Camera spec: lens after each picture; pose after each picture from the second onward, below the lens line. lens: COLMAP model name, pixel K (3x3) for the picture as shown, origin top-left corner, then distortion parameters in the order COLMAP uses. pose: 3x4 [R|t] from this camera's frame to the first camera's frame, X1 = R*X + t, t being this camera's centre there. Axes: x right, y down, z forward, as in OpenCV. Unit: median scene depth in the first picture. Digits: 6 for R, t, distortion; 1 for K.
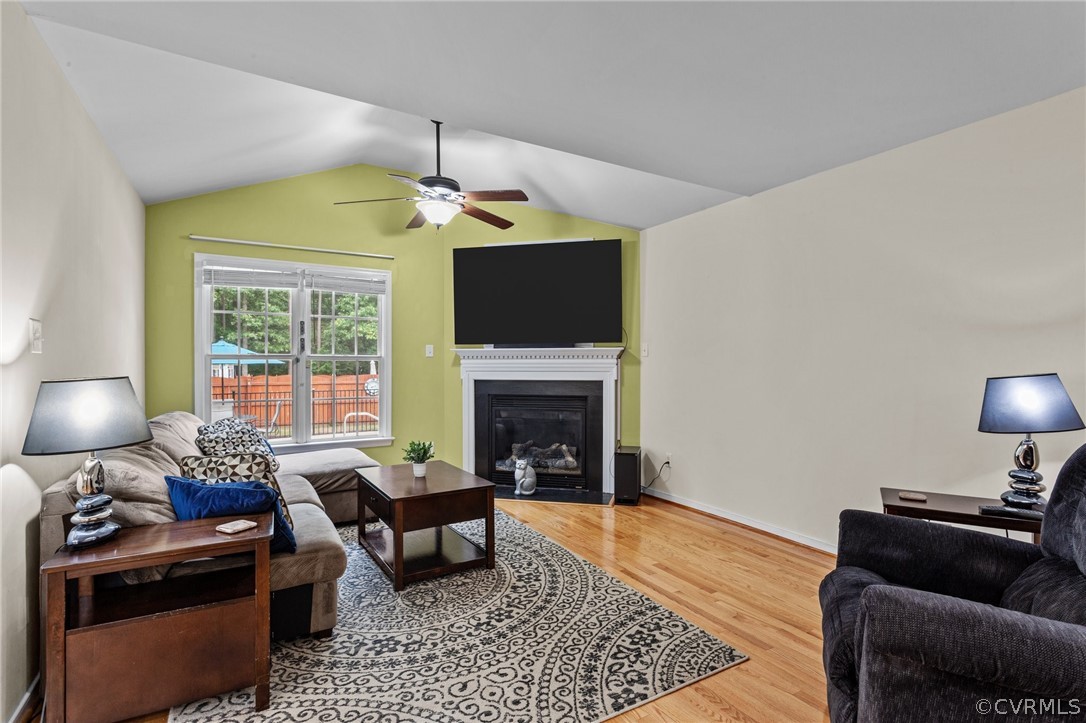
lens RADIAL K [[517.1, 0, 545.3], [0, 517.1, 363.1], [0, 0, 1]] dist [-0.001123, 0.004233]
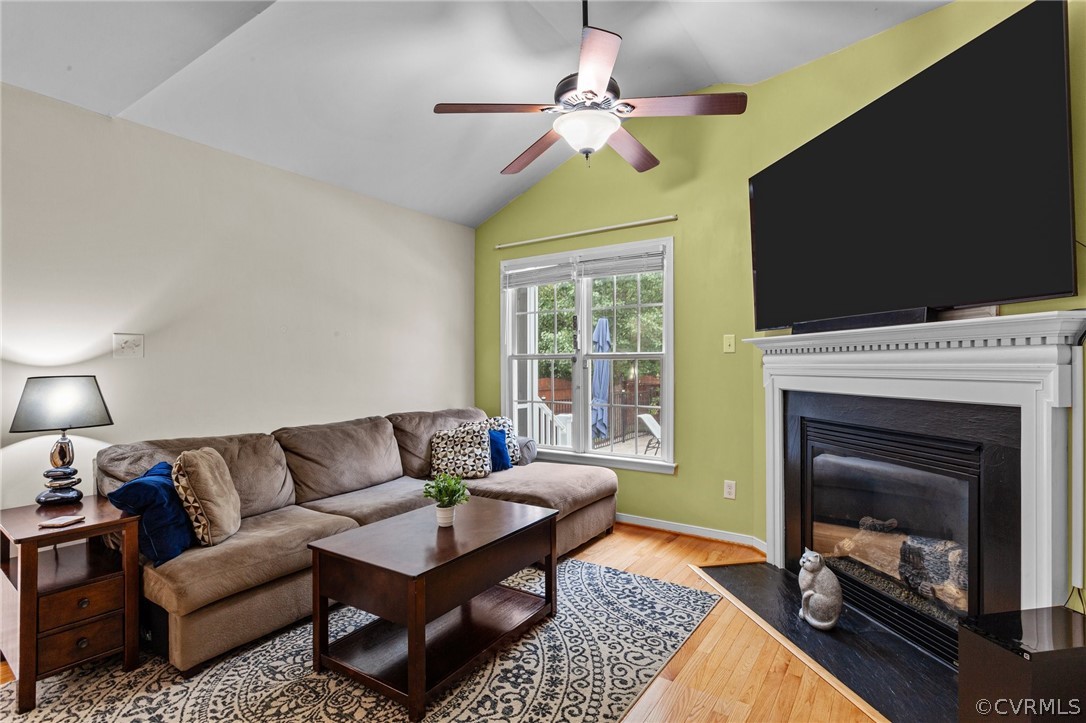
lens RADIAL K [[517.1, 0, 543.8], [0, 517.1, 364.8], [0, 0, 1]] dist [-0.001123, 0.004233]
pose [[0.439306, -0.002065, -0.898335, 0.294472], [0.004979, 0.999988, 0.000136, 0.002693], [0.898324, -0.004532, 0.439310, 0.544353]]
